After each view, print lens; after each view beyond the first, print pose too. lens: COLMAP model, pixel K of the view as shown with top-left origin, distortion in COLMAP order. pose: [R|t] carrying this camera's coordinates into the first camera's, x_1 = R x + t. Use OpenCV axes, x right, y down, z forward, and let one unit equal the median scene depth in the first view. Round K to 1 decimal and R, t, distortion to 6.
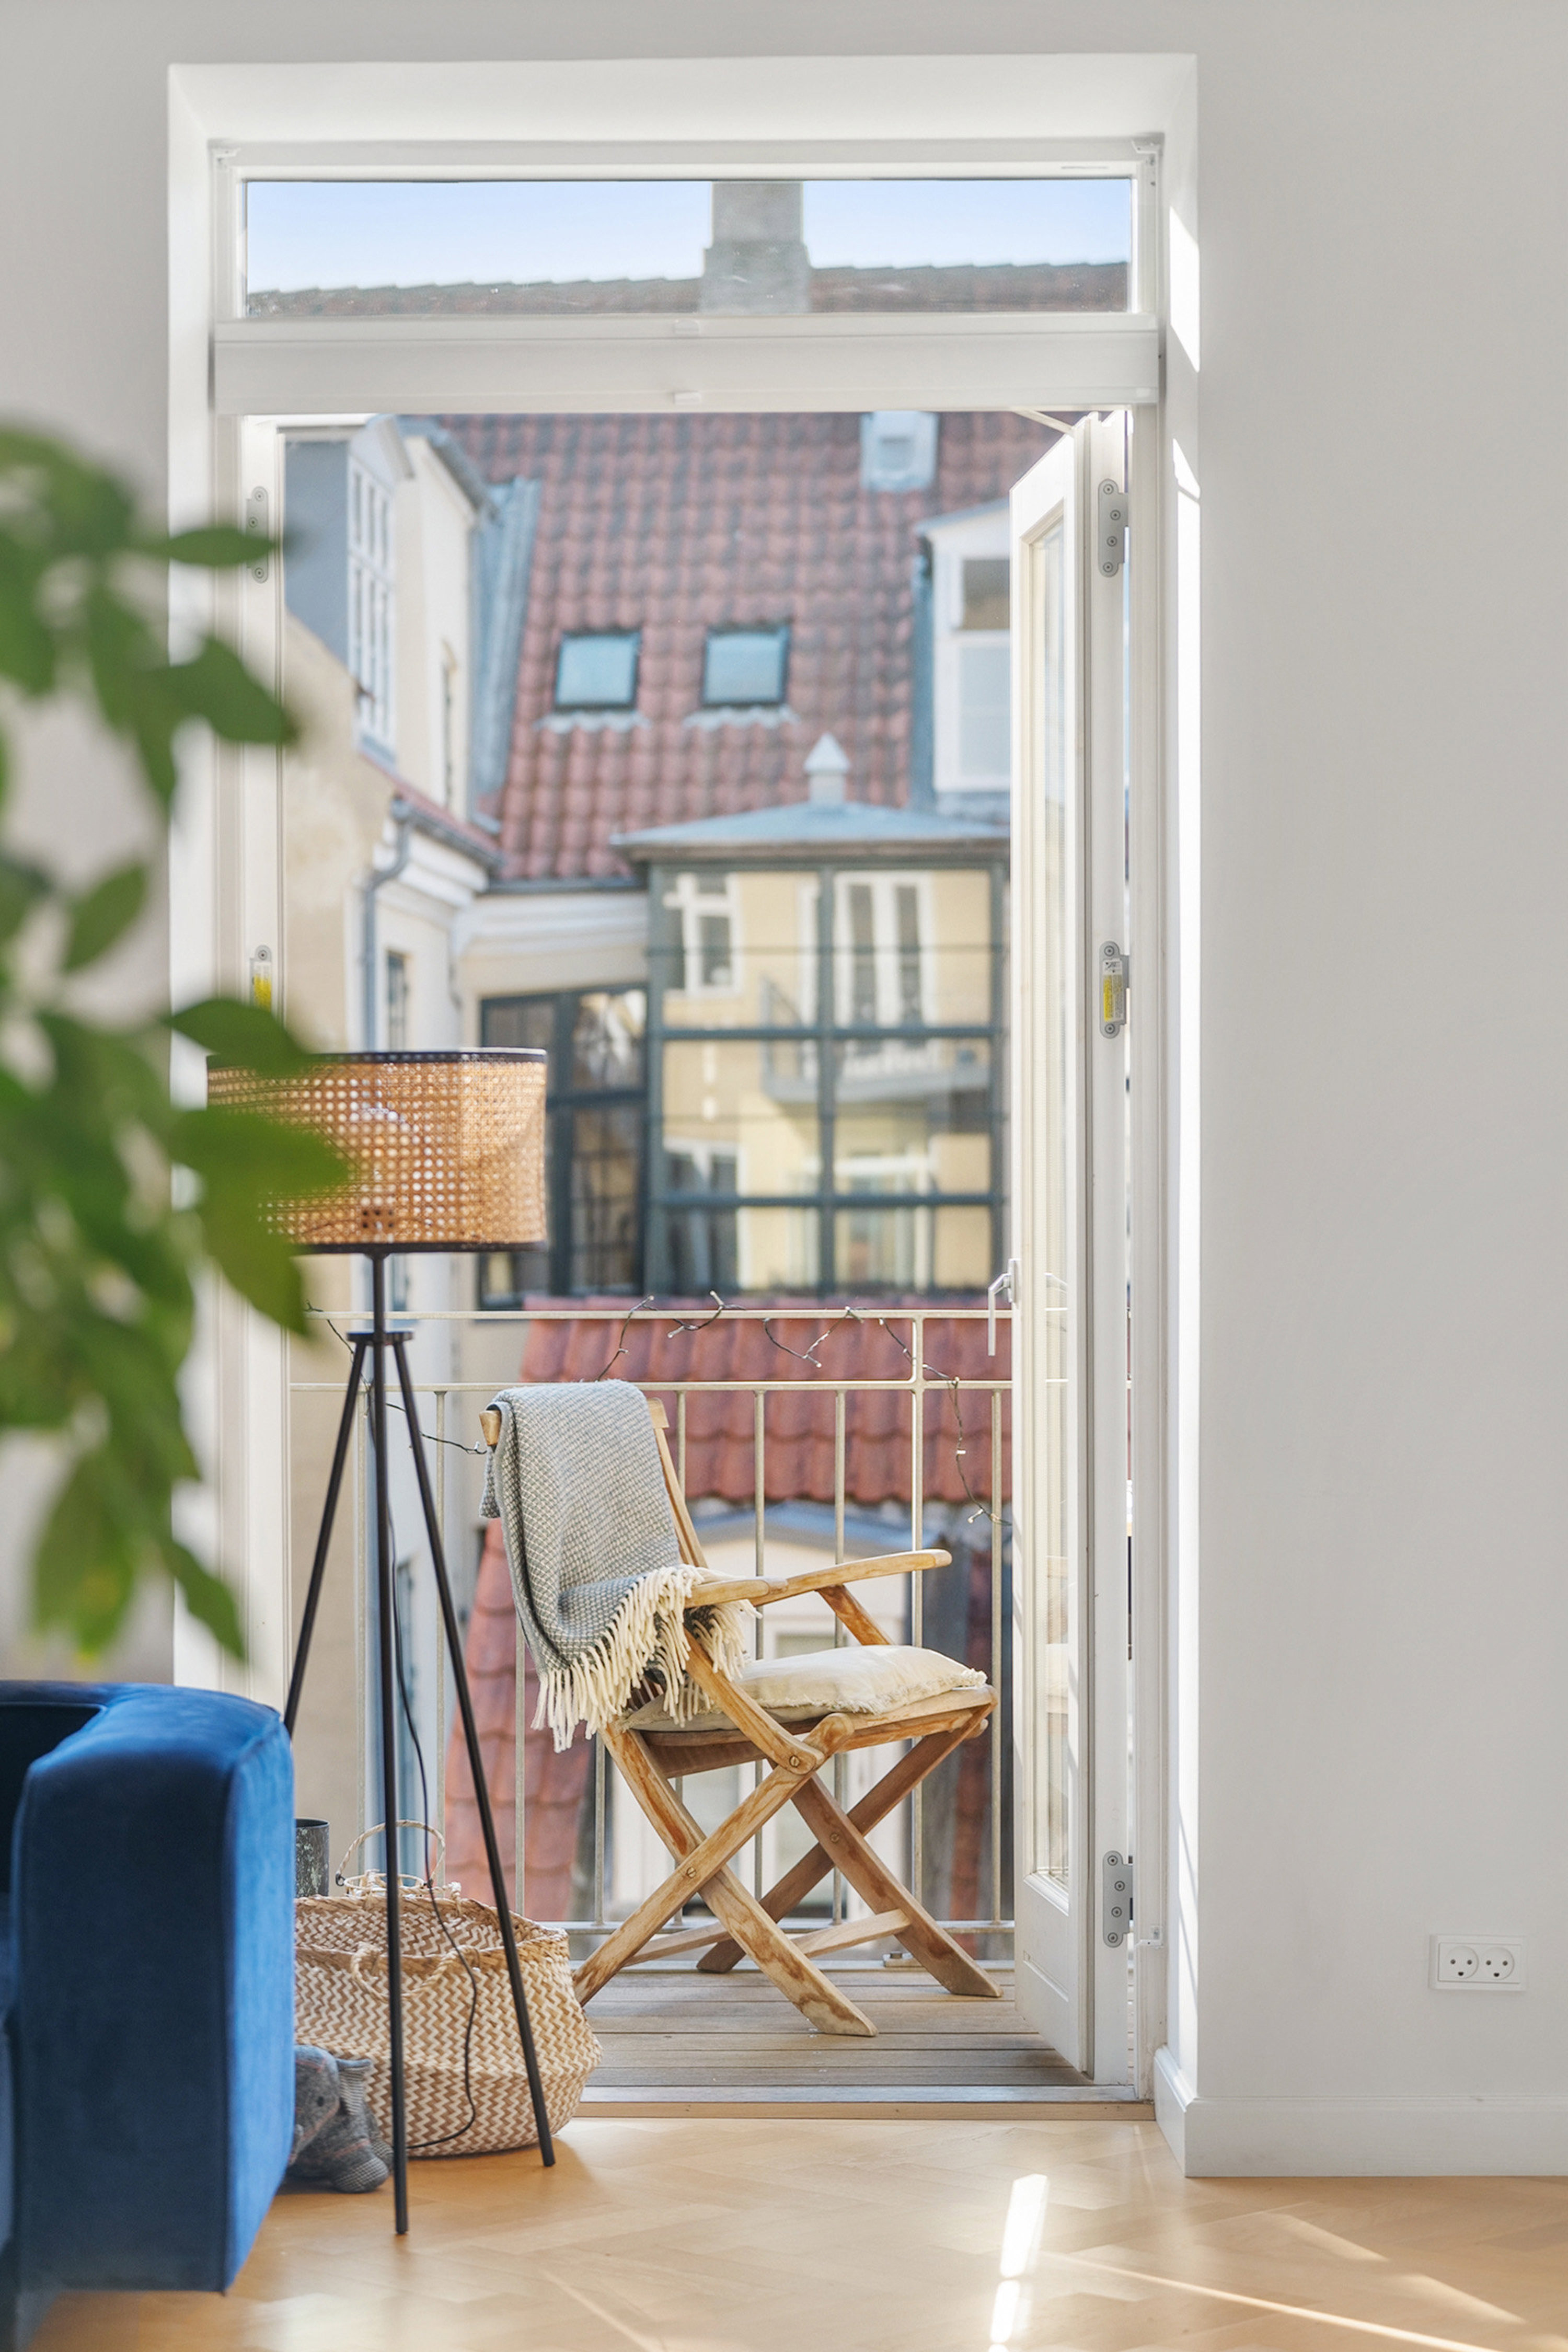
lens RADIAL K [[4846.7, 0, 784.0], [0, 4846.7, 1176.0], [0, 0, 1]] dist [0.013285, -0.087218]
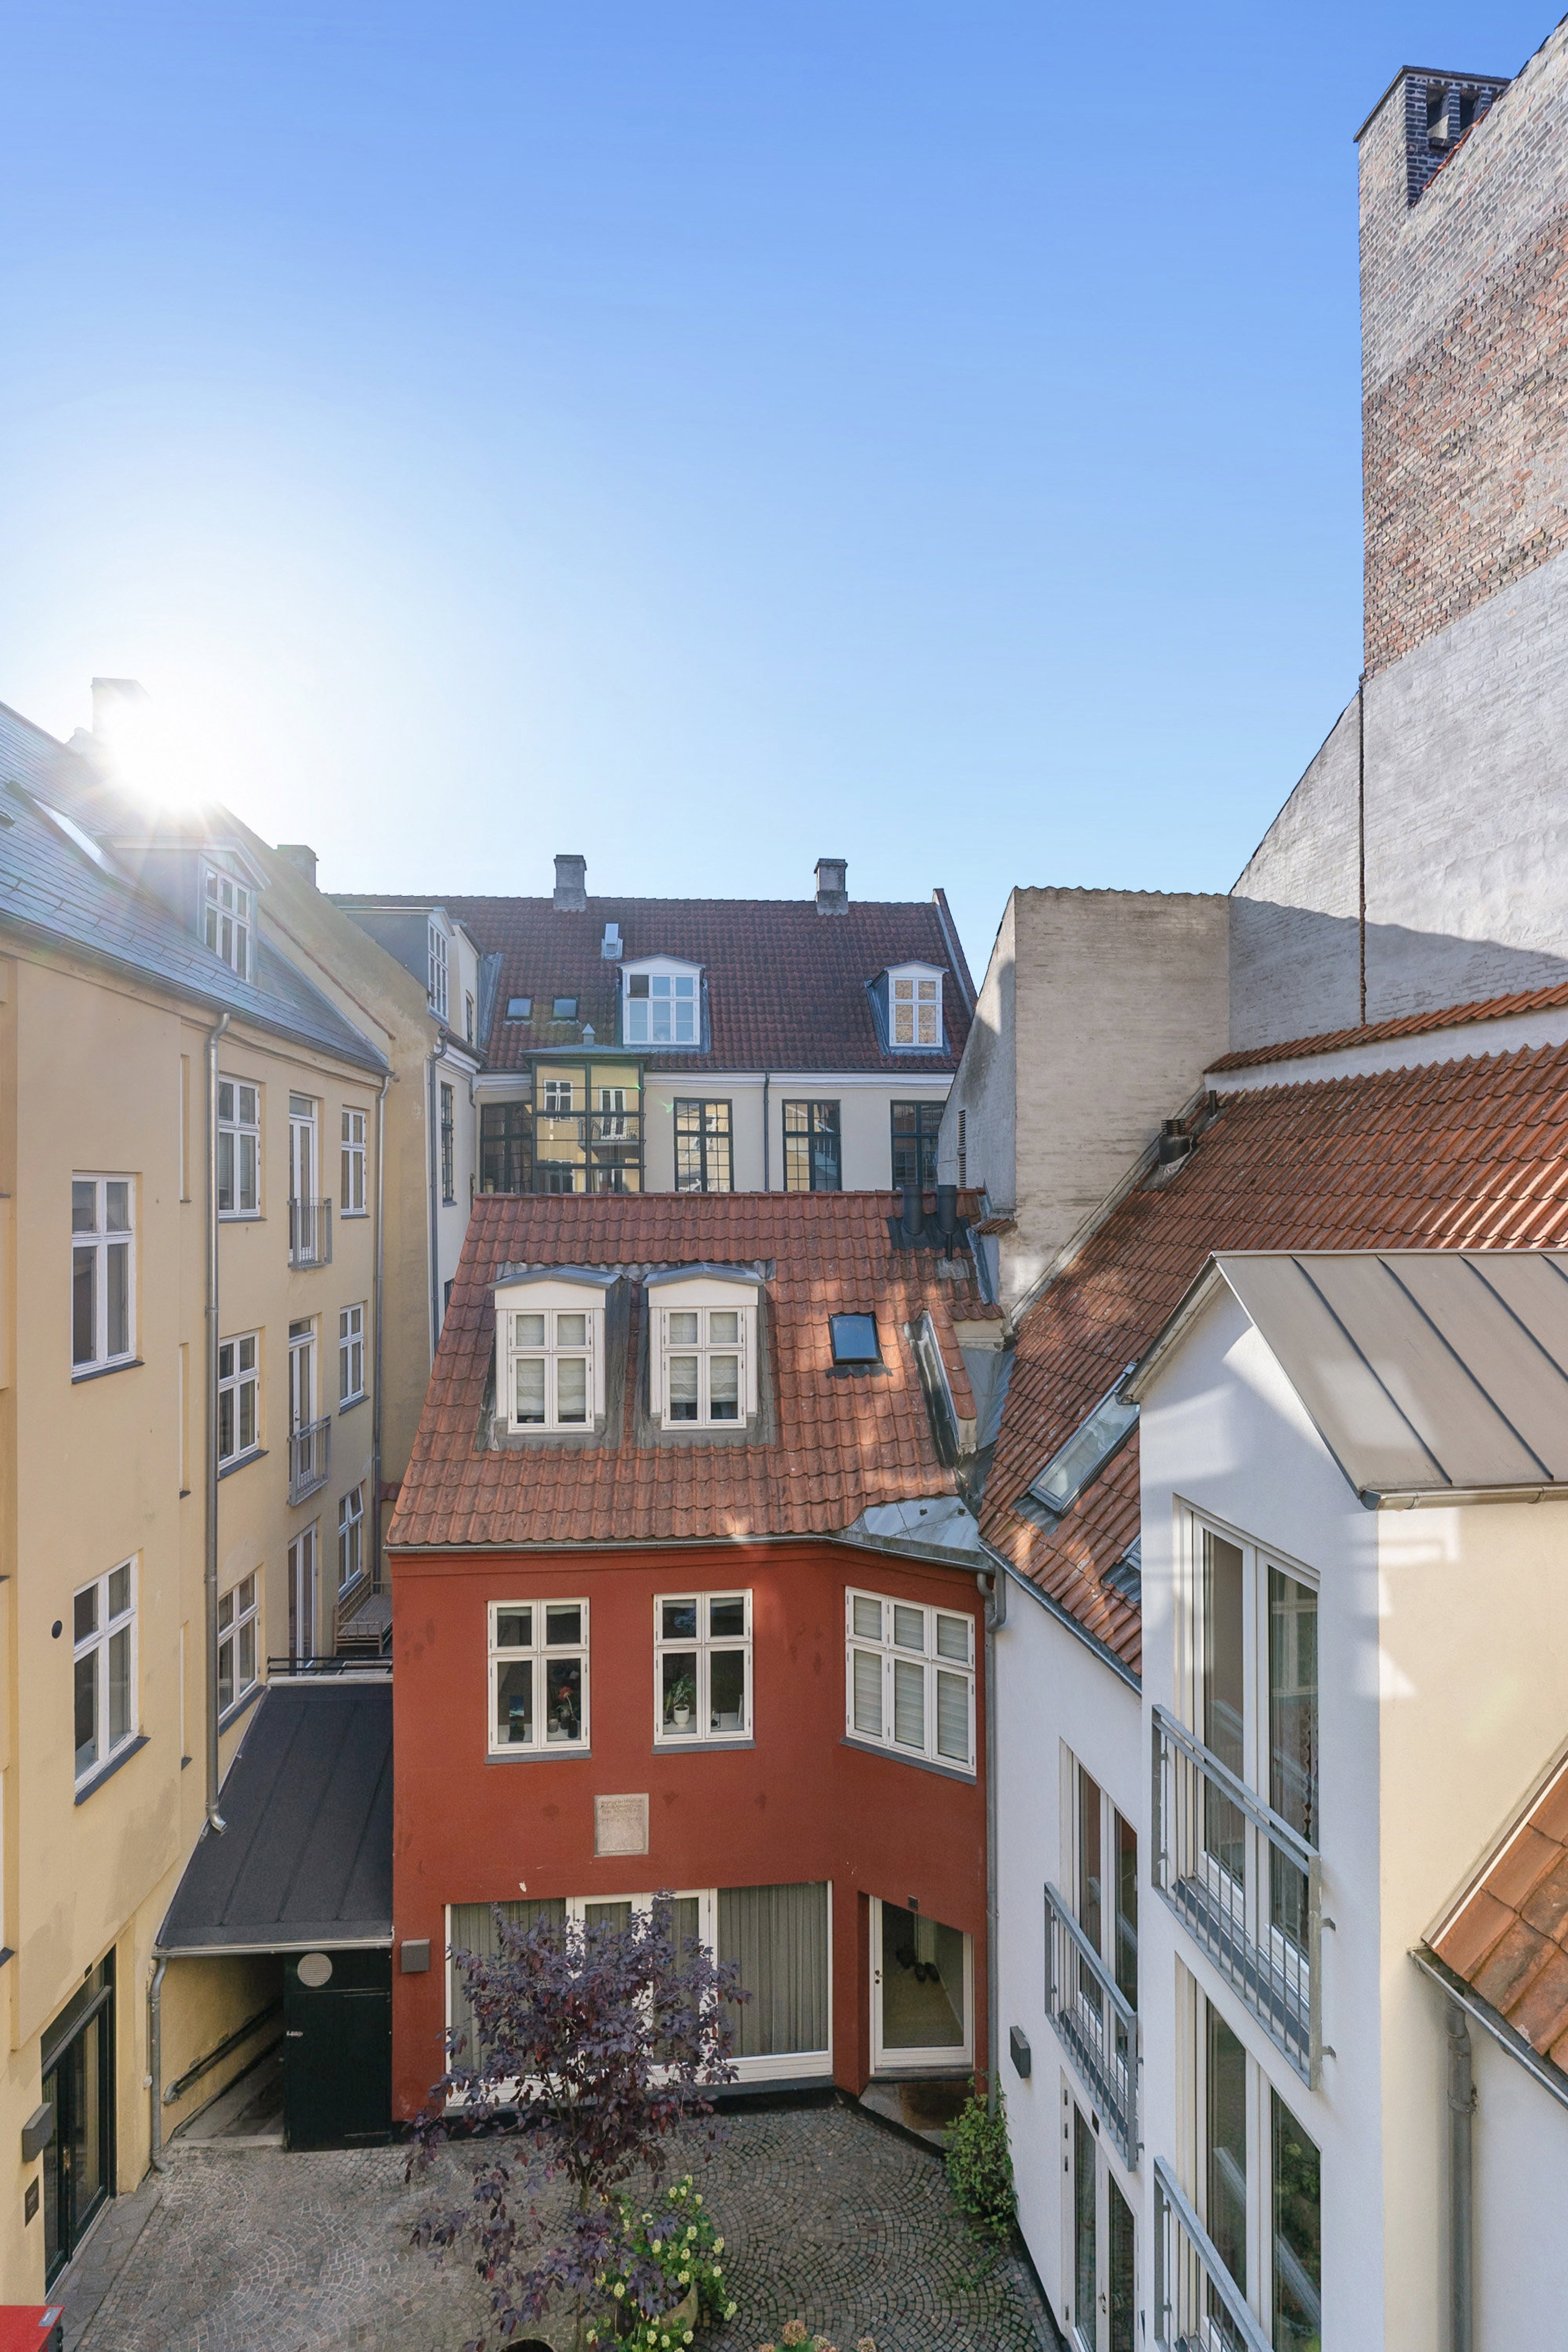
lens RADIAL K [[1199.6, 0, 847.8], [0, 1199.6, 1293.7], [0, 0, 1]] dist [0.001788, 0.000511]
pose [[0.978179, -0.014910, 0.207228, 0.008314], [-0.006063, 0.994948, 0.100206, 0.006958], [-0.207675, -0.099275, 0.973147, 0.143352]]
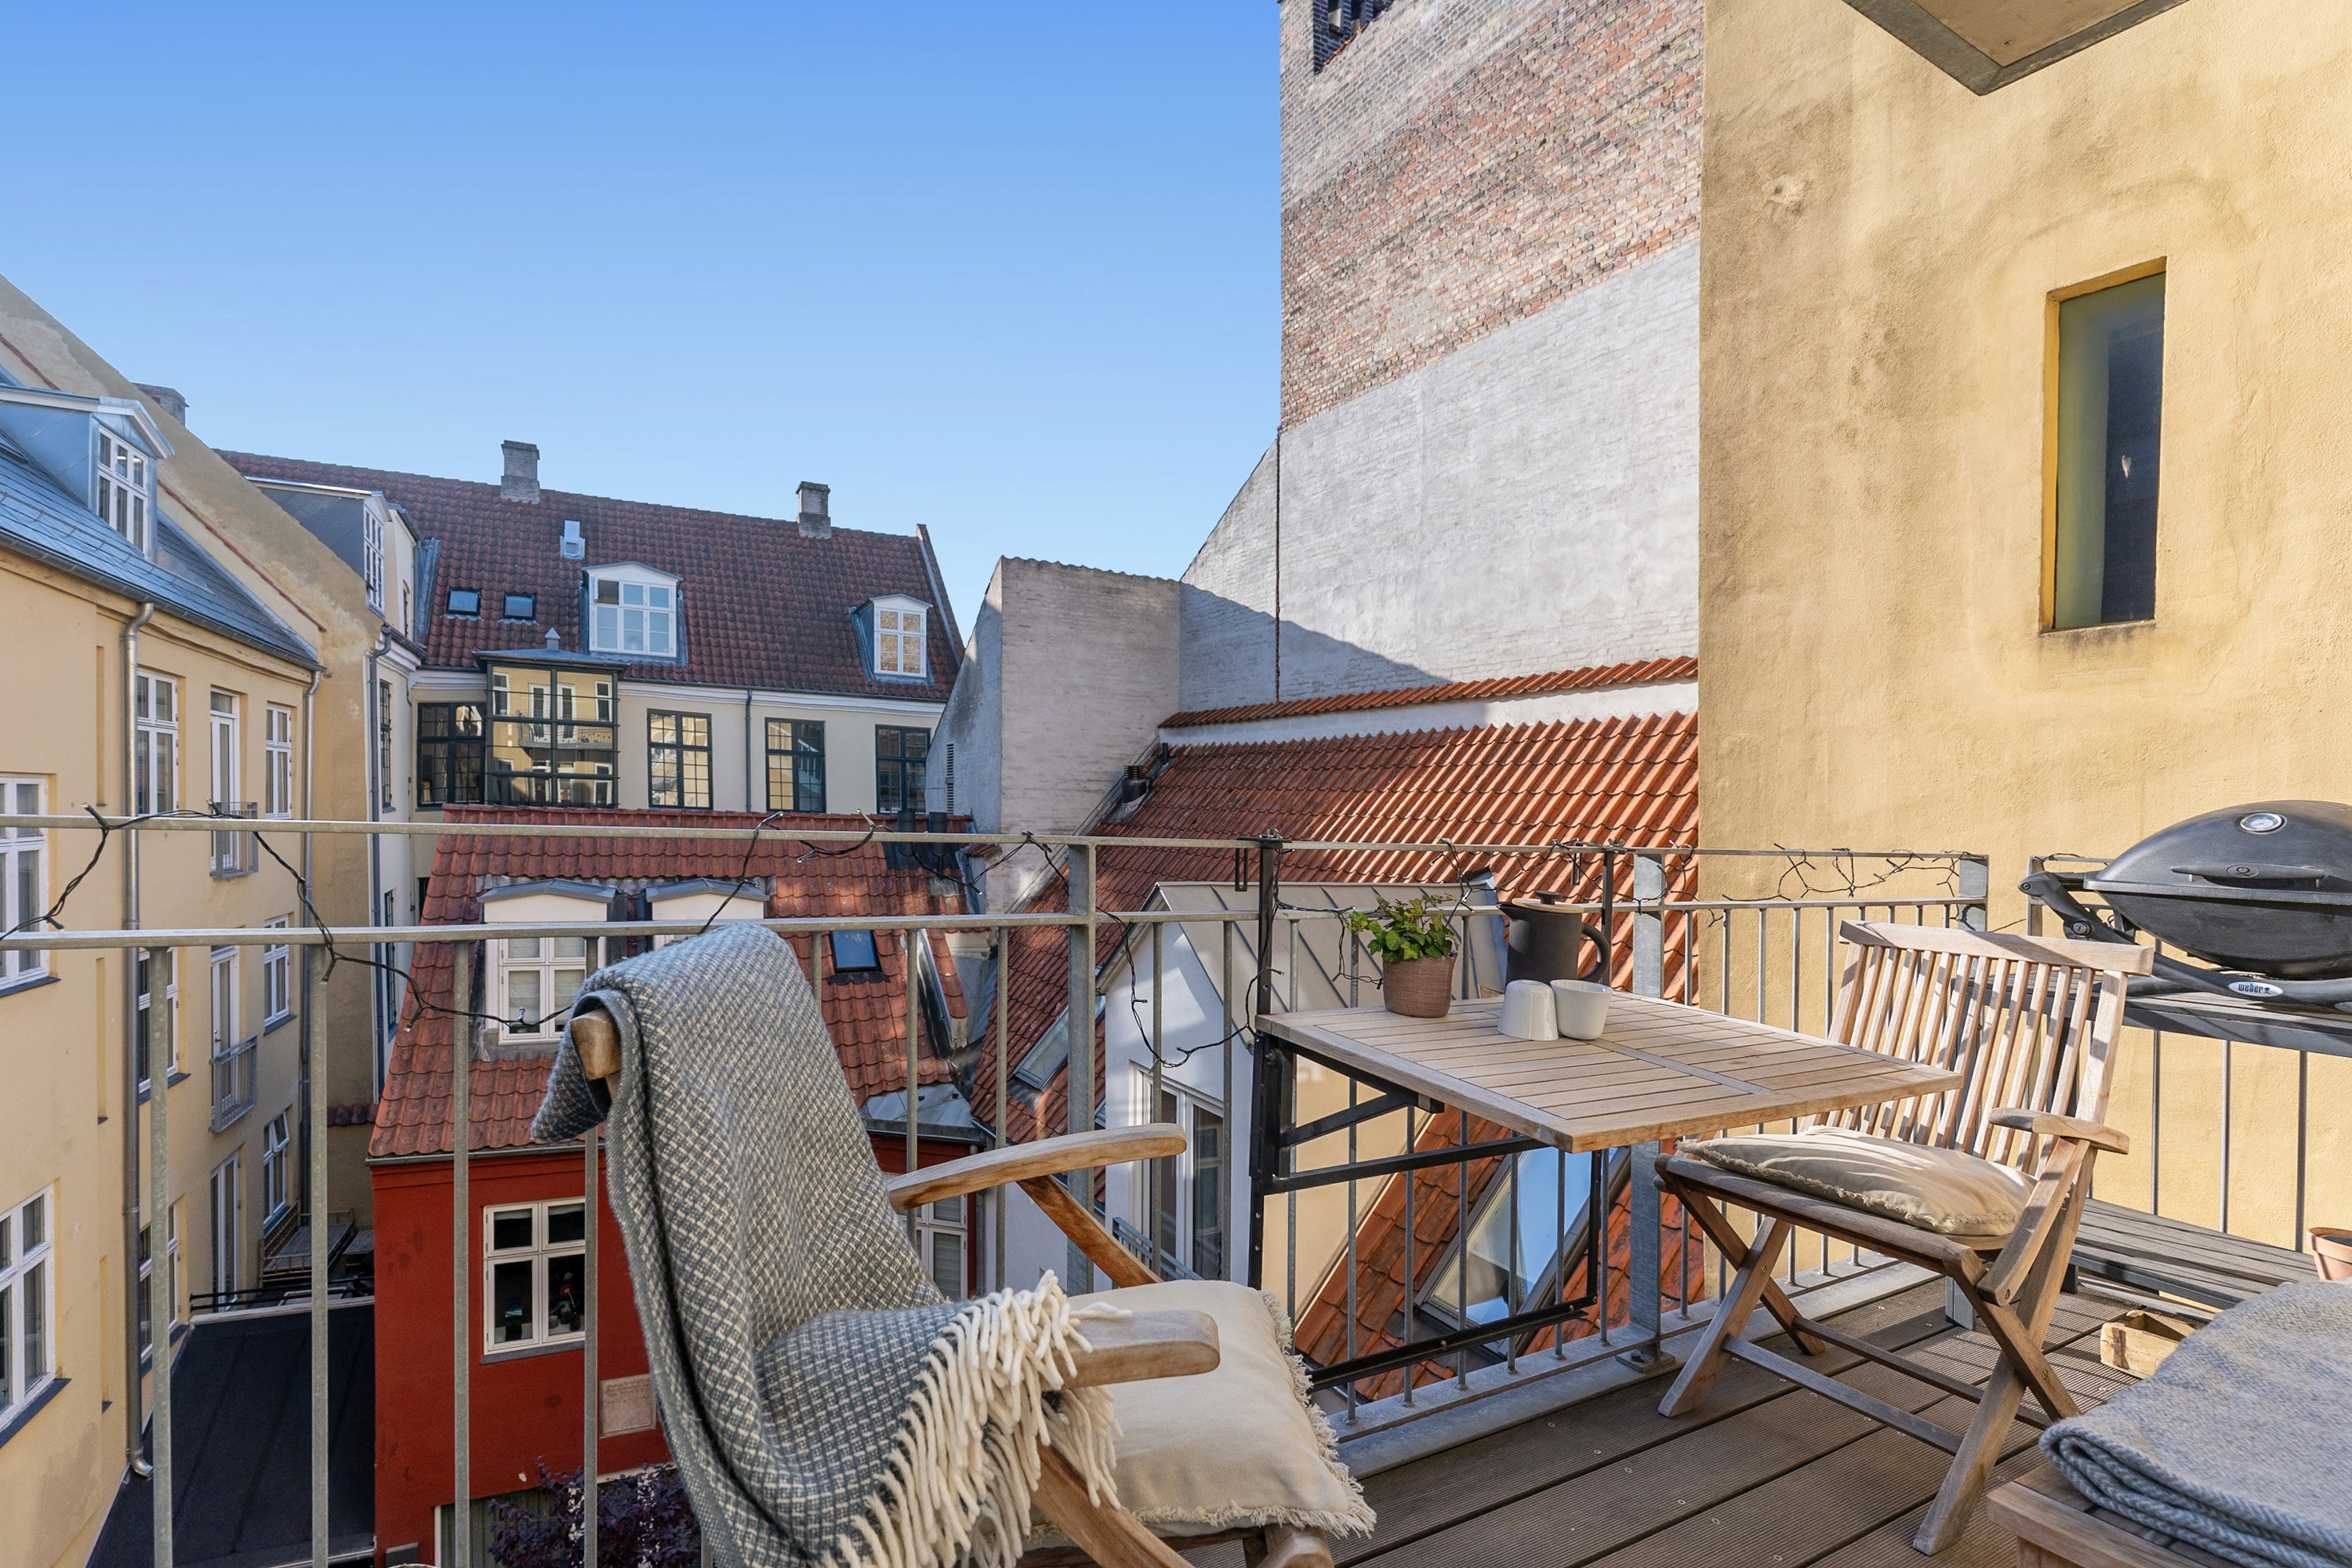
lens RADIAL K [[1147.8, 0, 1221.3], [0, 1147.8, 886.4], [0, 0, 1]] dist [-0.000954, -0.000042]
pose [[0.852864, 0.000748, 0.522132, -0.008605], [-0.045348, 0.996326, 0.072645, 0.002740], [-0.520159, -0.085634, 0.849765, 0.109260]]
